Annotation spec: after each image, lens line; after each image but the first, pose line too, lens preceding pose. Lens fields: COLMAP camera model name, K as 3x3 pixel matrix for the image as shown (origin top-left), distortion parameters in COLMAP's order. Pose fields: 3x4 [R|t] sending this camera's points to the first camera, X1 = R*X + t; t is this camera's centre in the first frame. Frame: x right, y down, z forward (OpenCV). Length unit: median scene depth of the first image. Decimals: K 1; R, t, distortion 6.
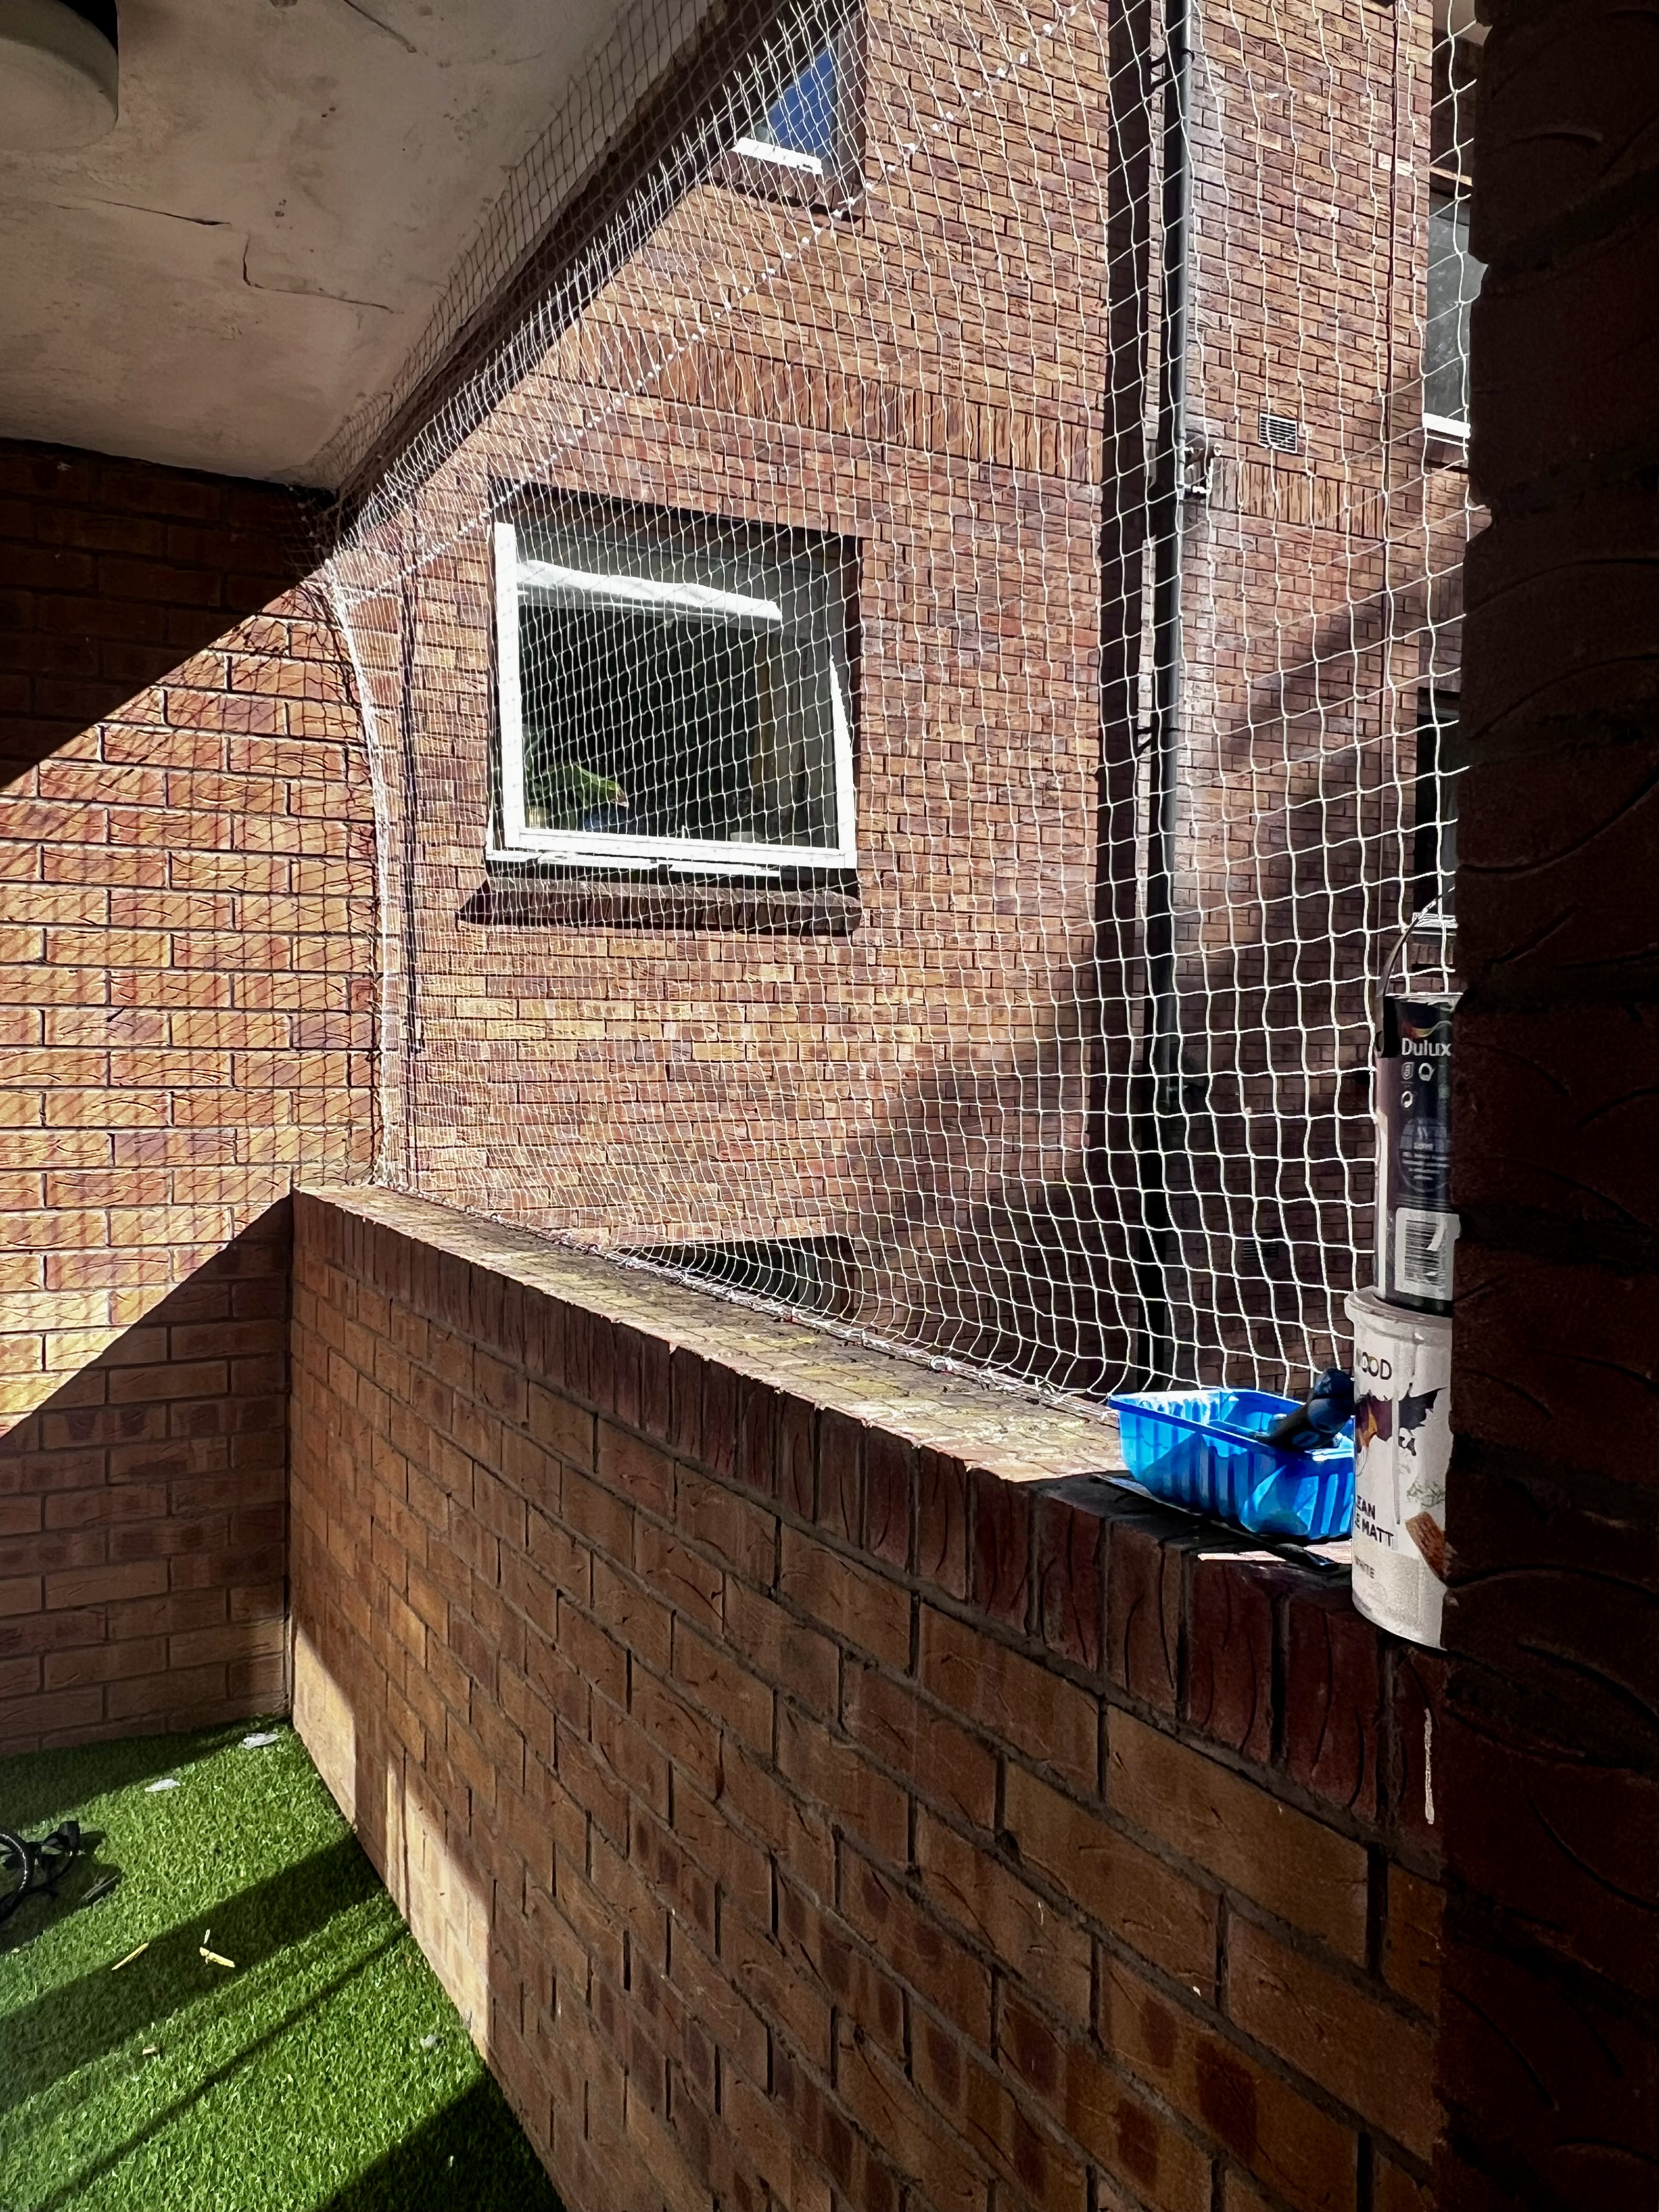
lens RADIAL K [[1681.2, 0, 821.9], [0, 1681.2, 1102.3], [0, 0, 1]] dist [-0.034896, -0.005581]
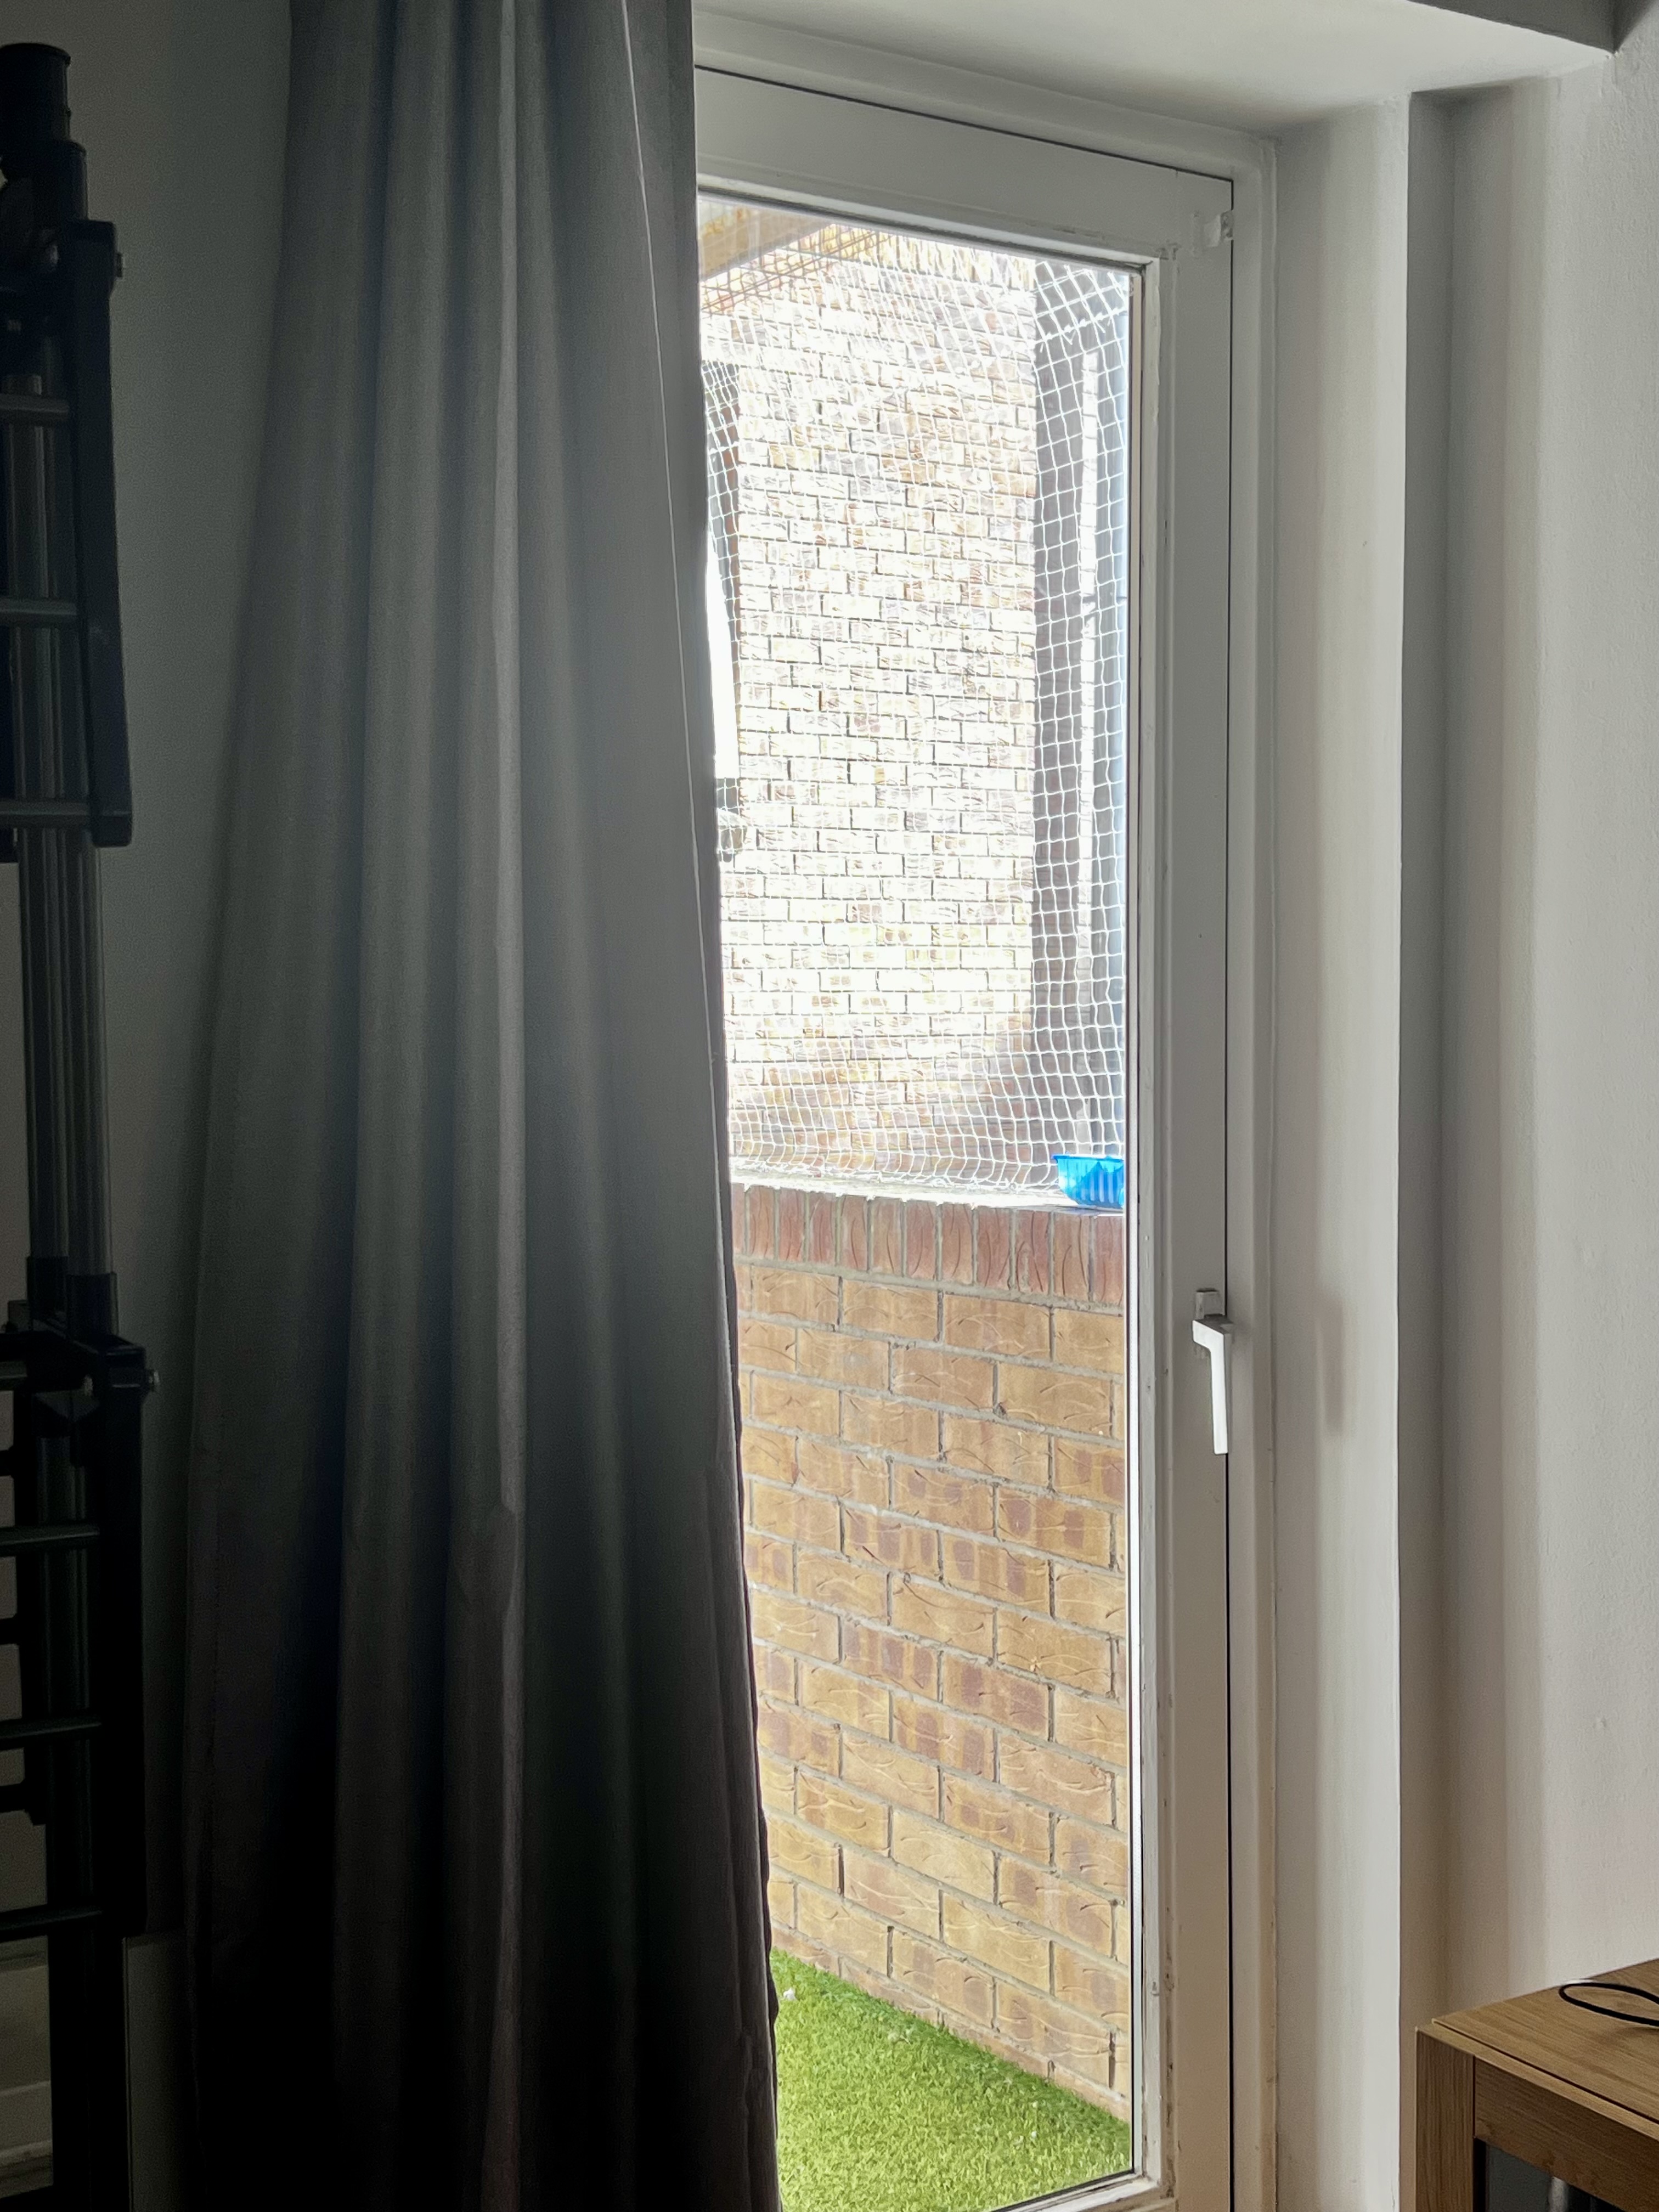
lens RADIAL K [[2751.3, 0, 831.4], [0, 2751.3, 1108.8], [0, 0, 1]] dist [0.002828, 0.000000]
pose [[0.995821, -0.013826, 0.090277, -0.263908], [0.013742, 0.999904, 0.001551, 0.091729], [-0.090290, -0.000304, 0.995916, -1.534008]]
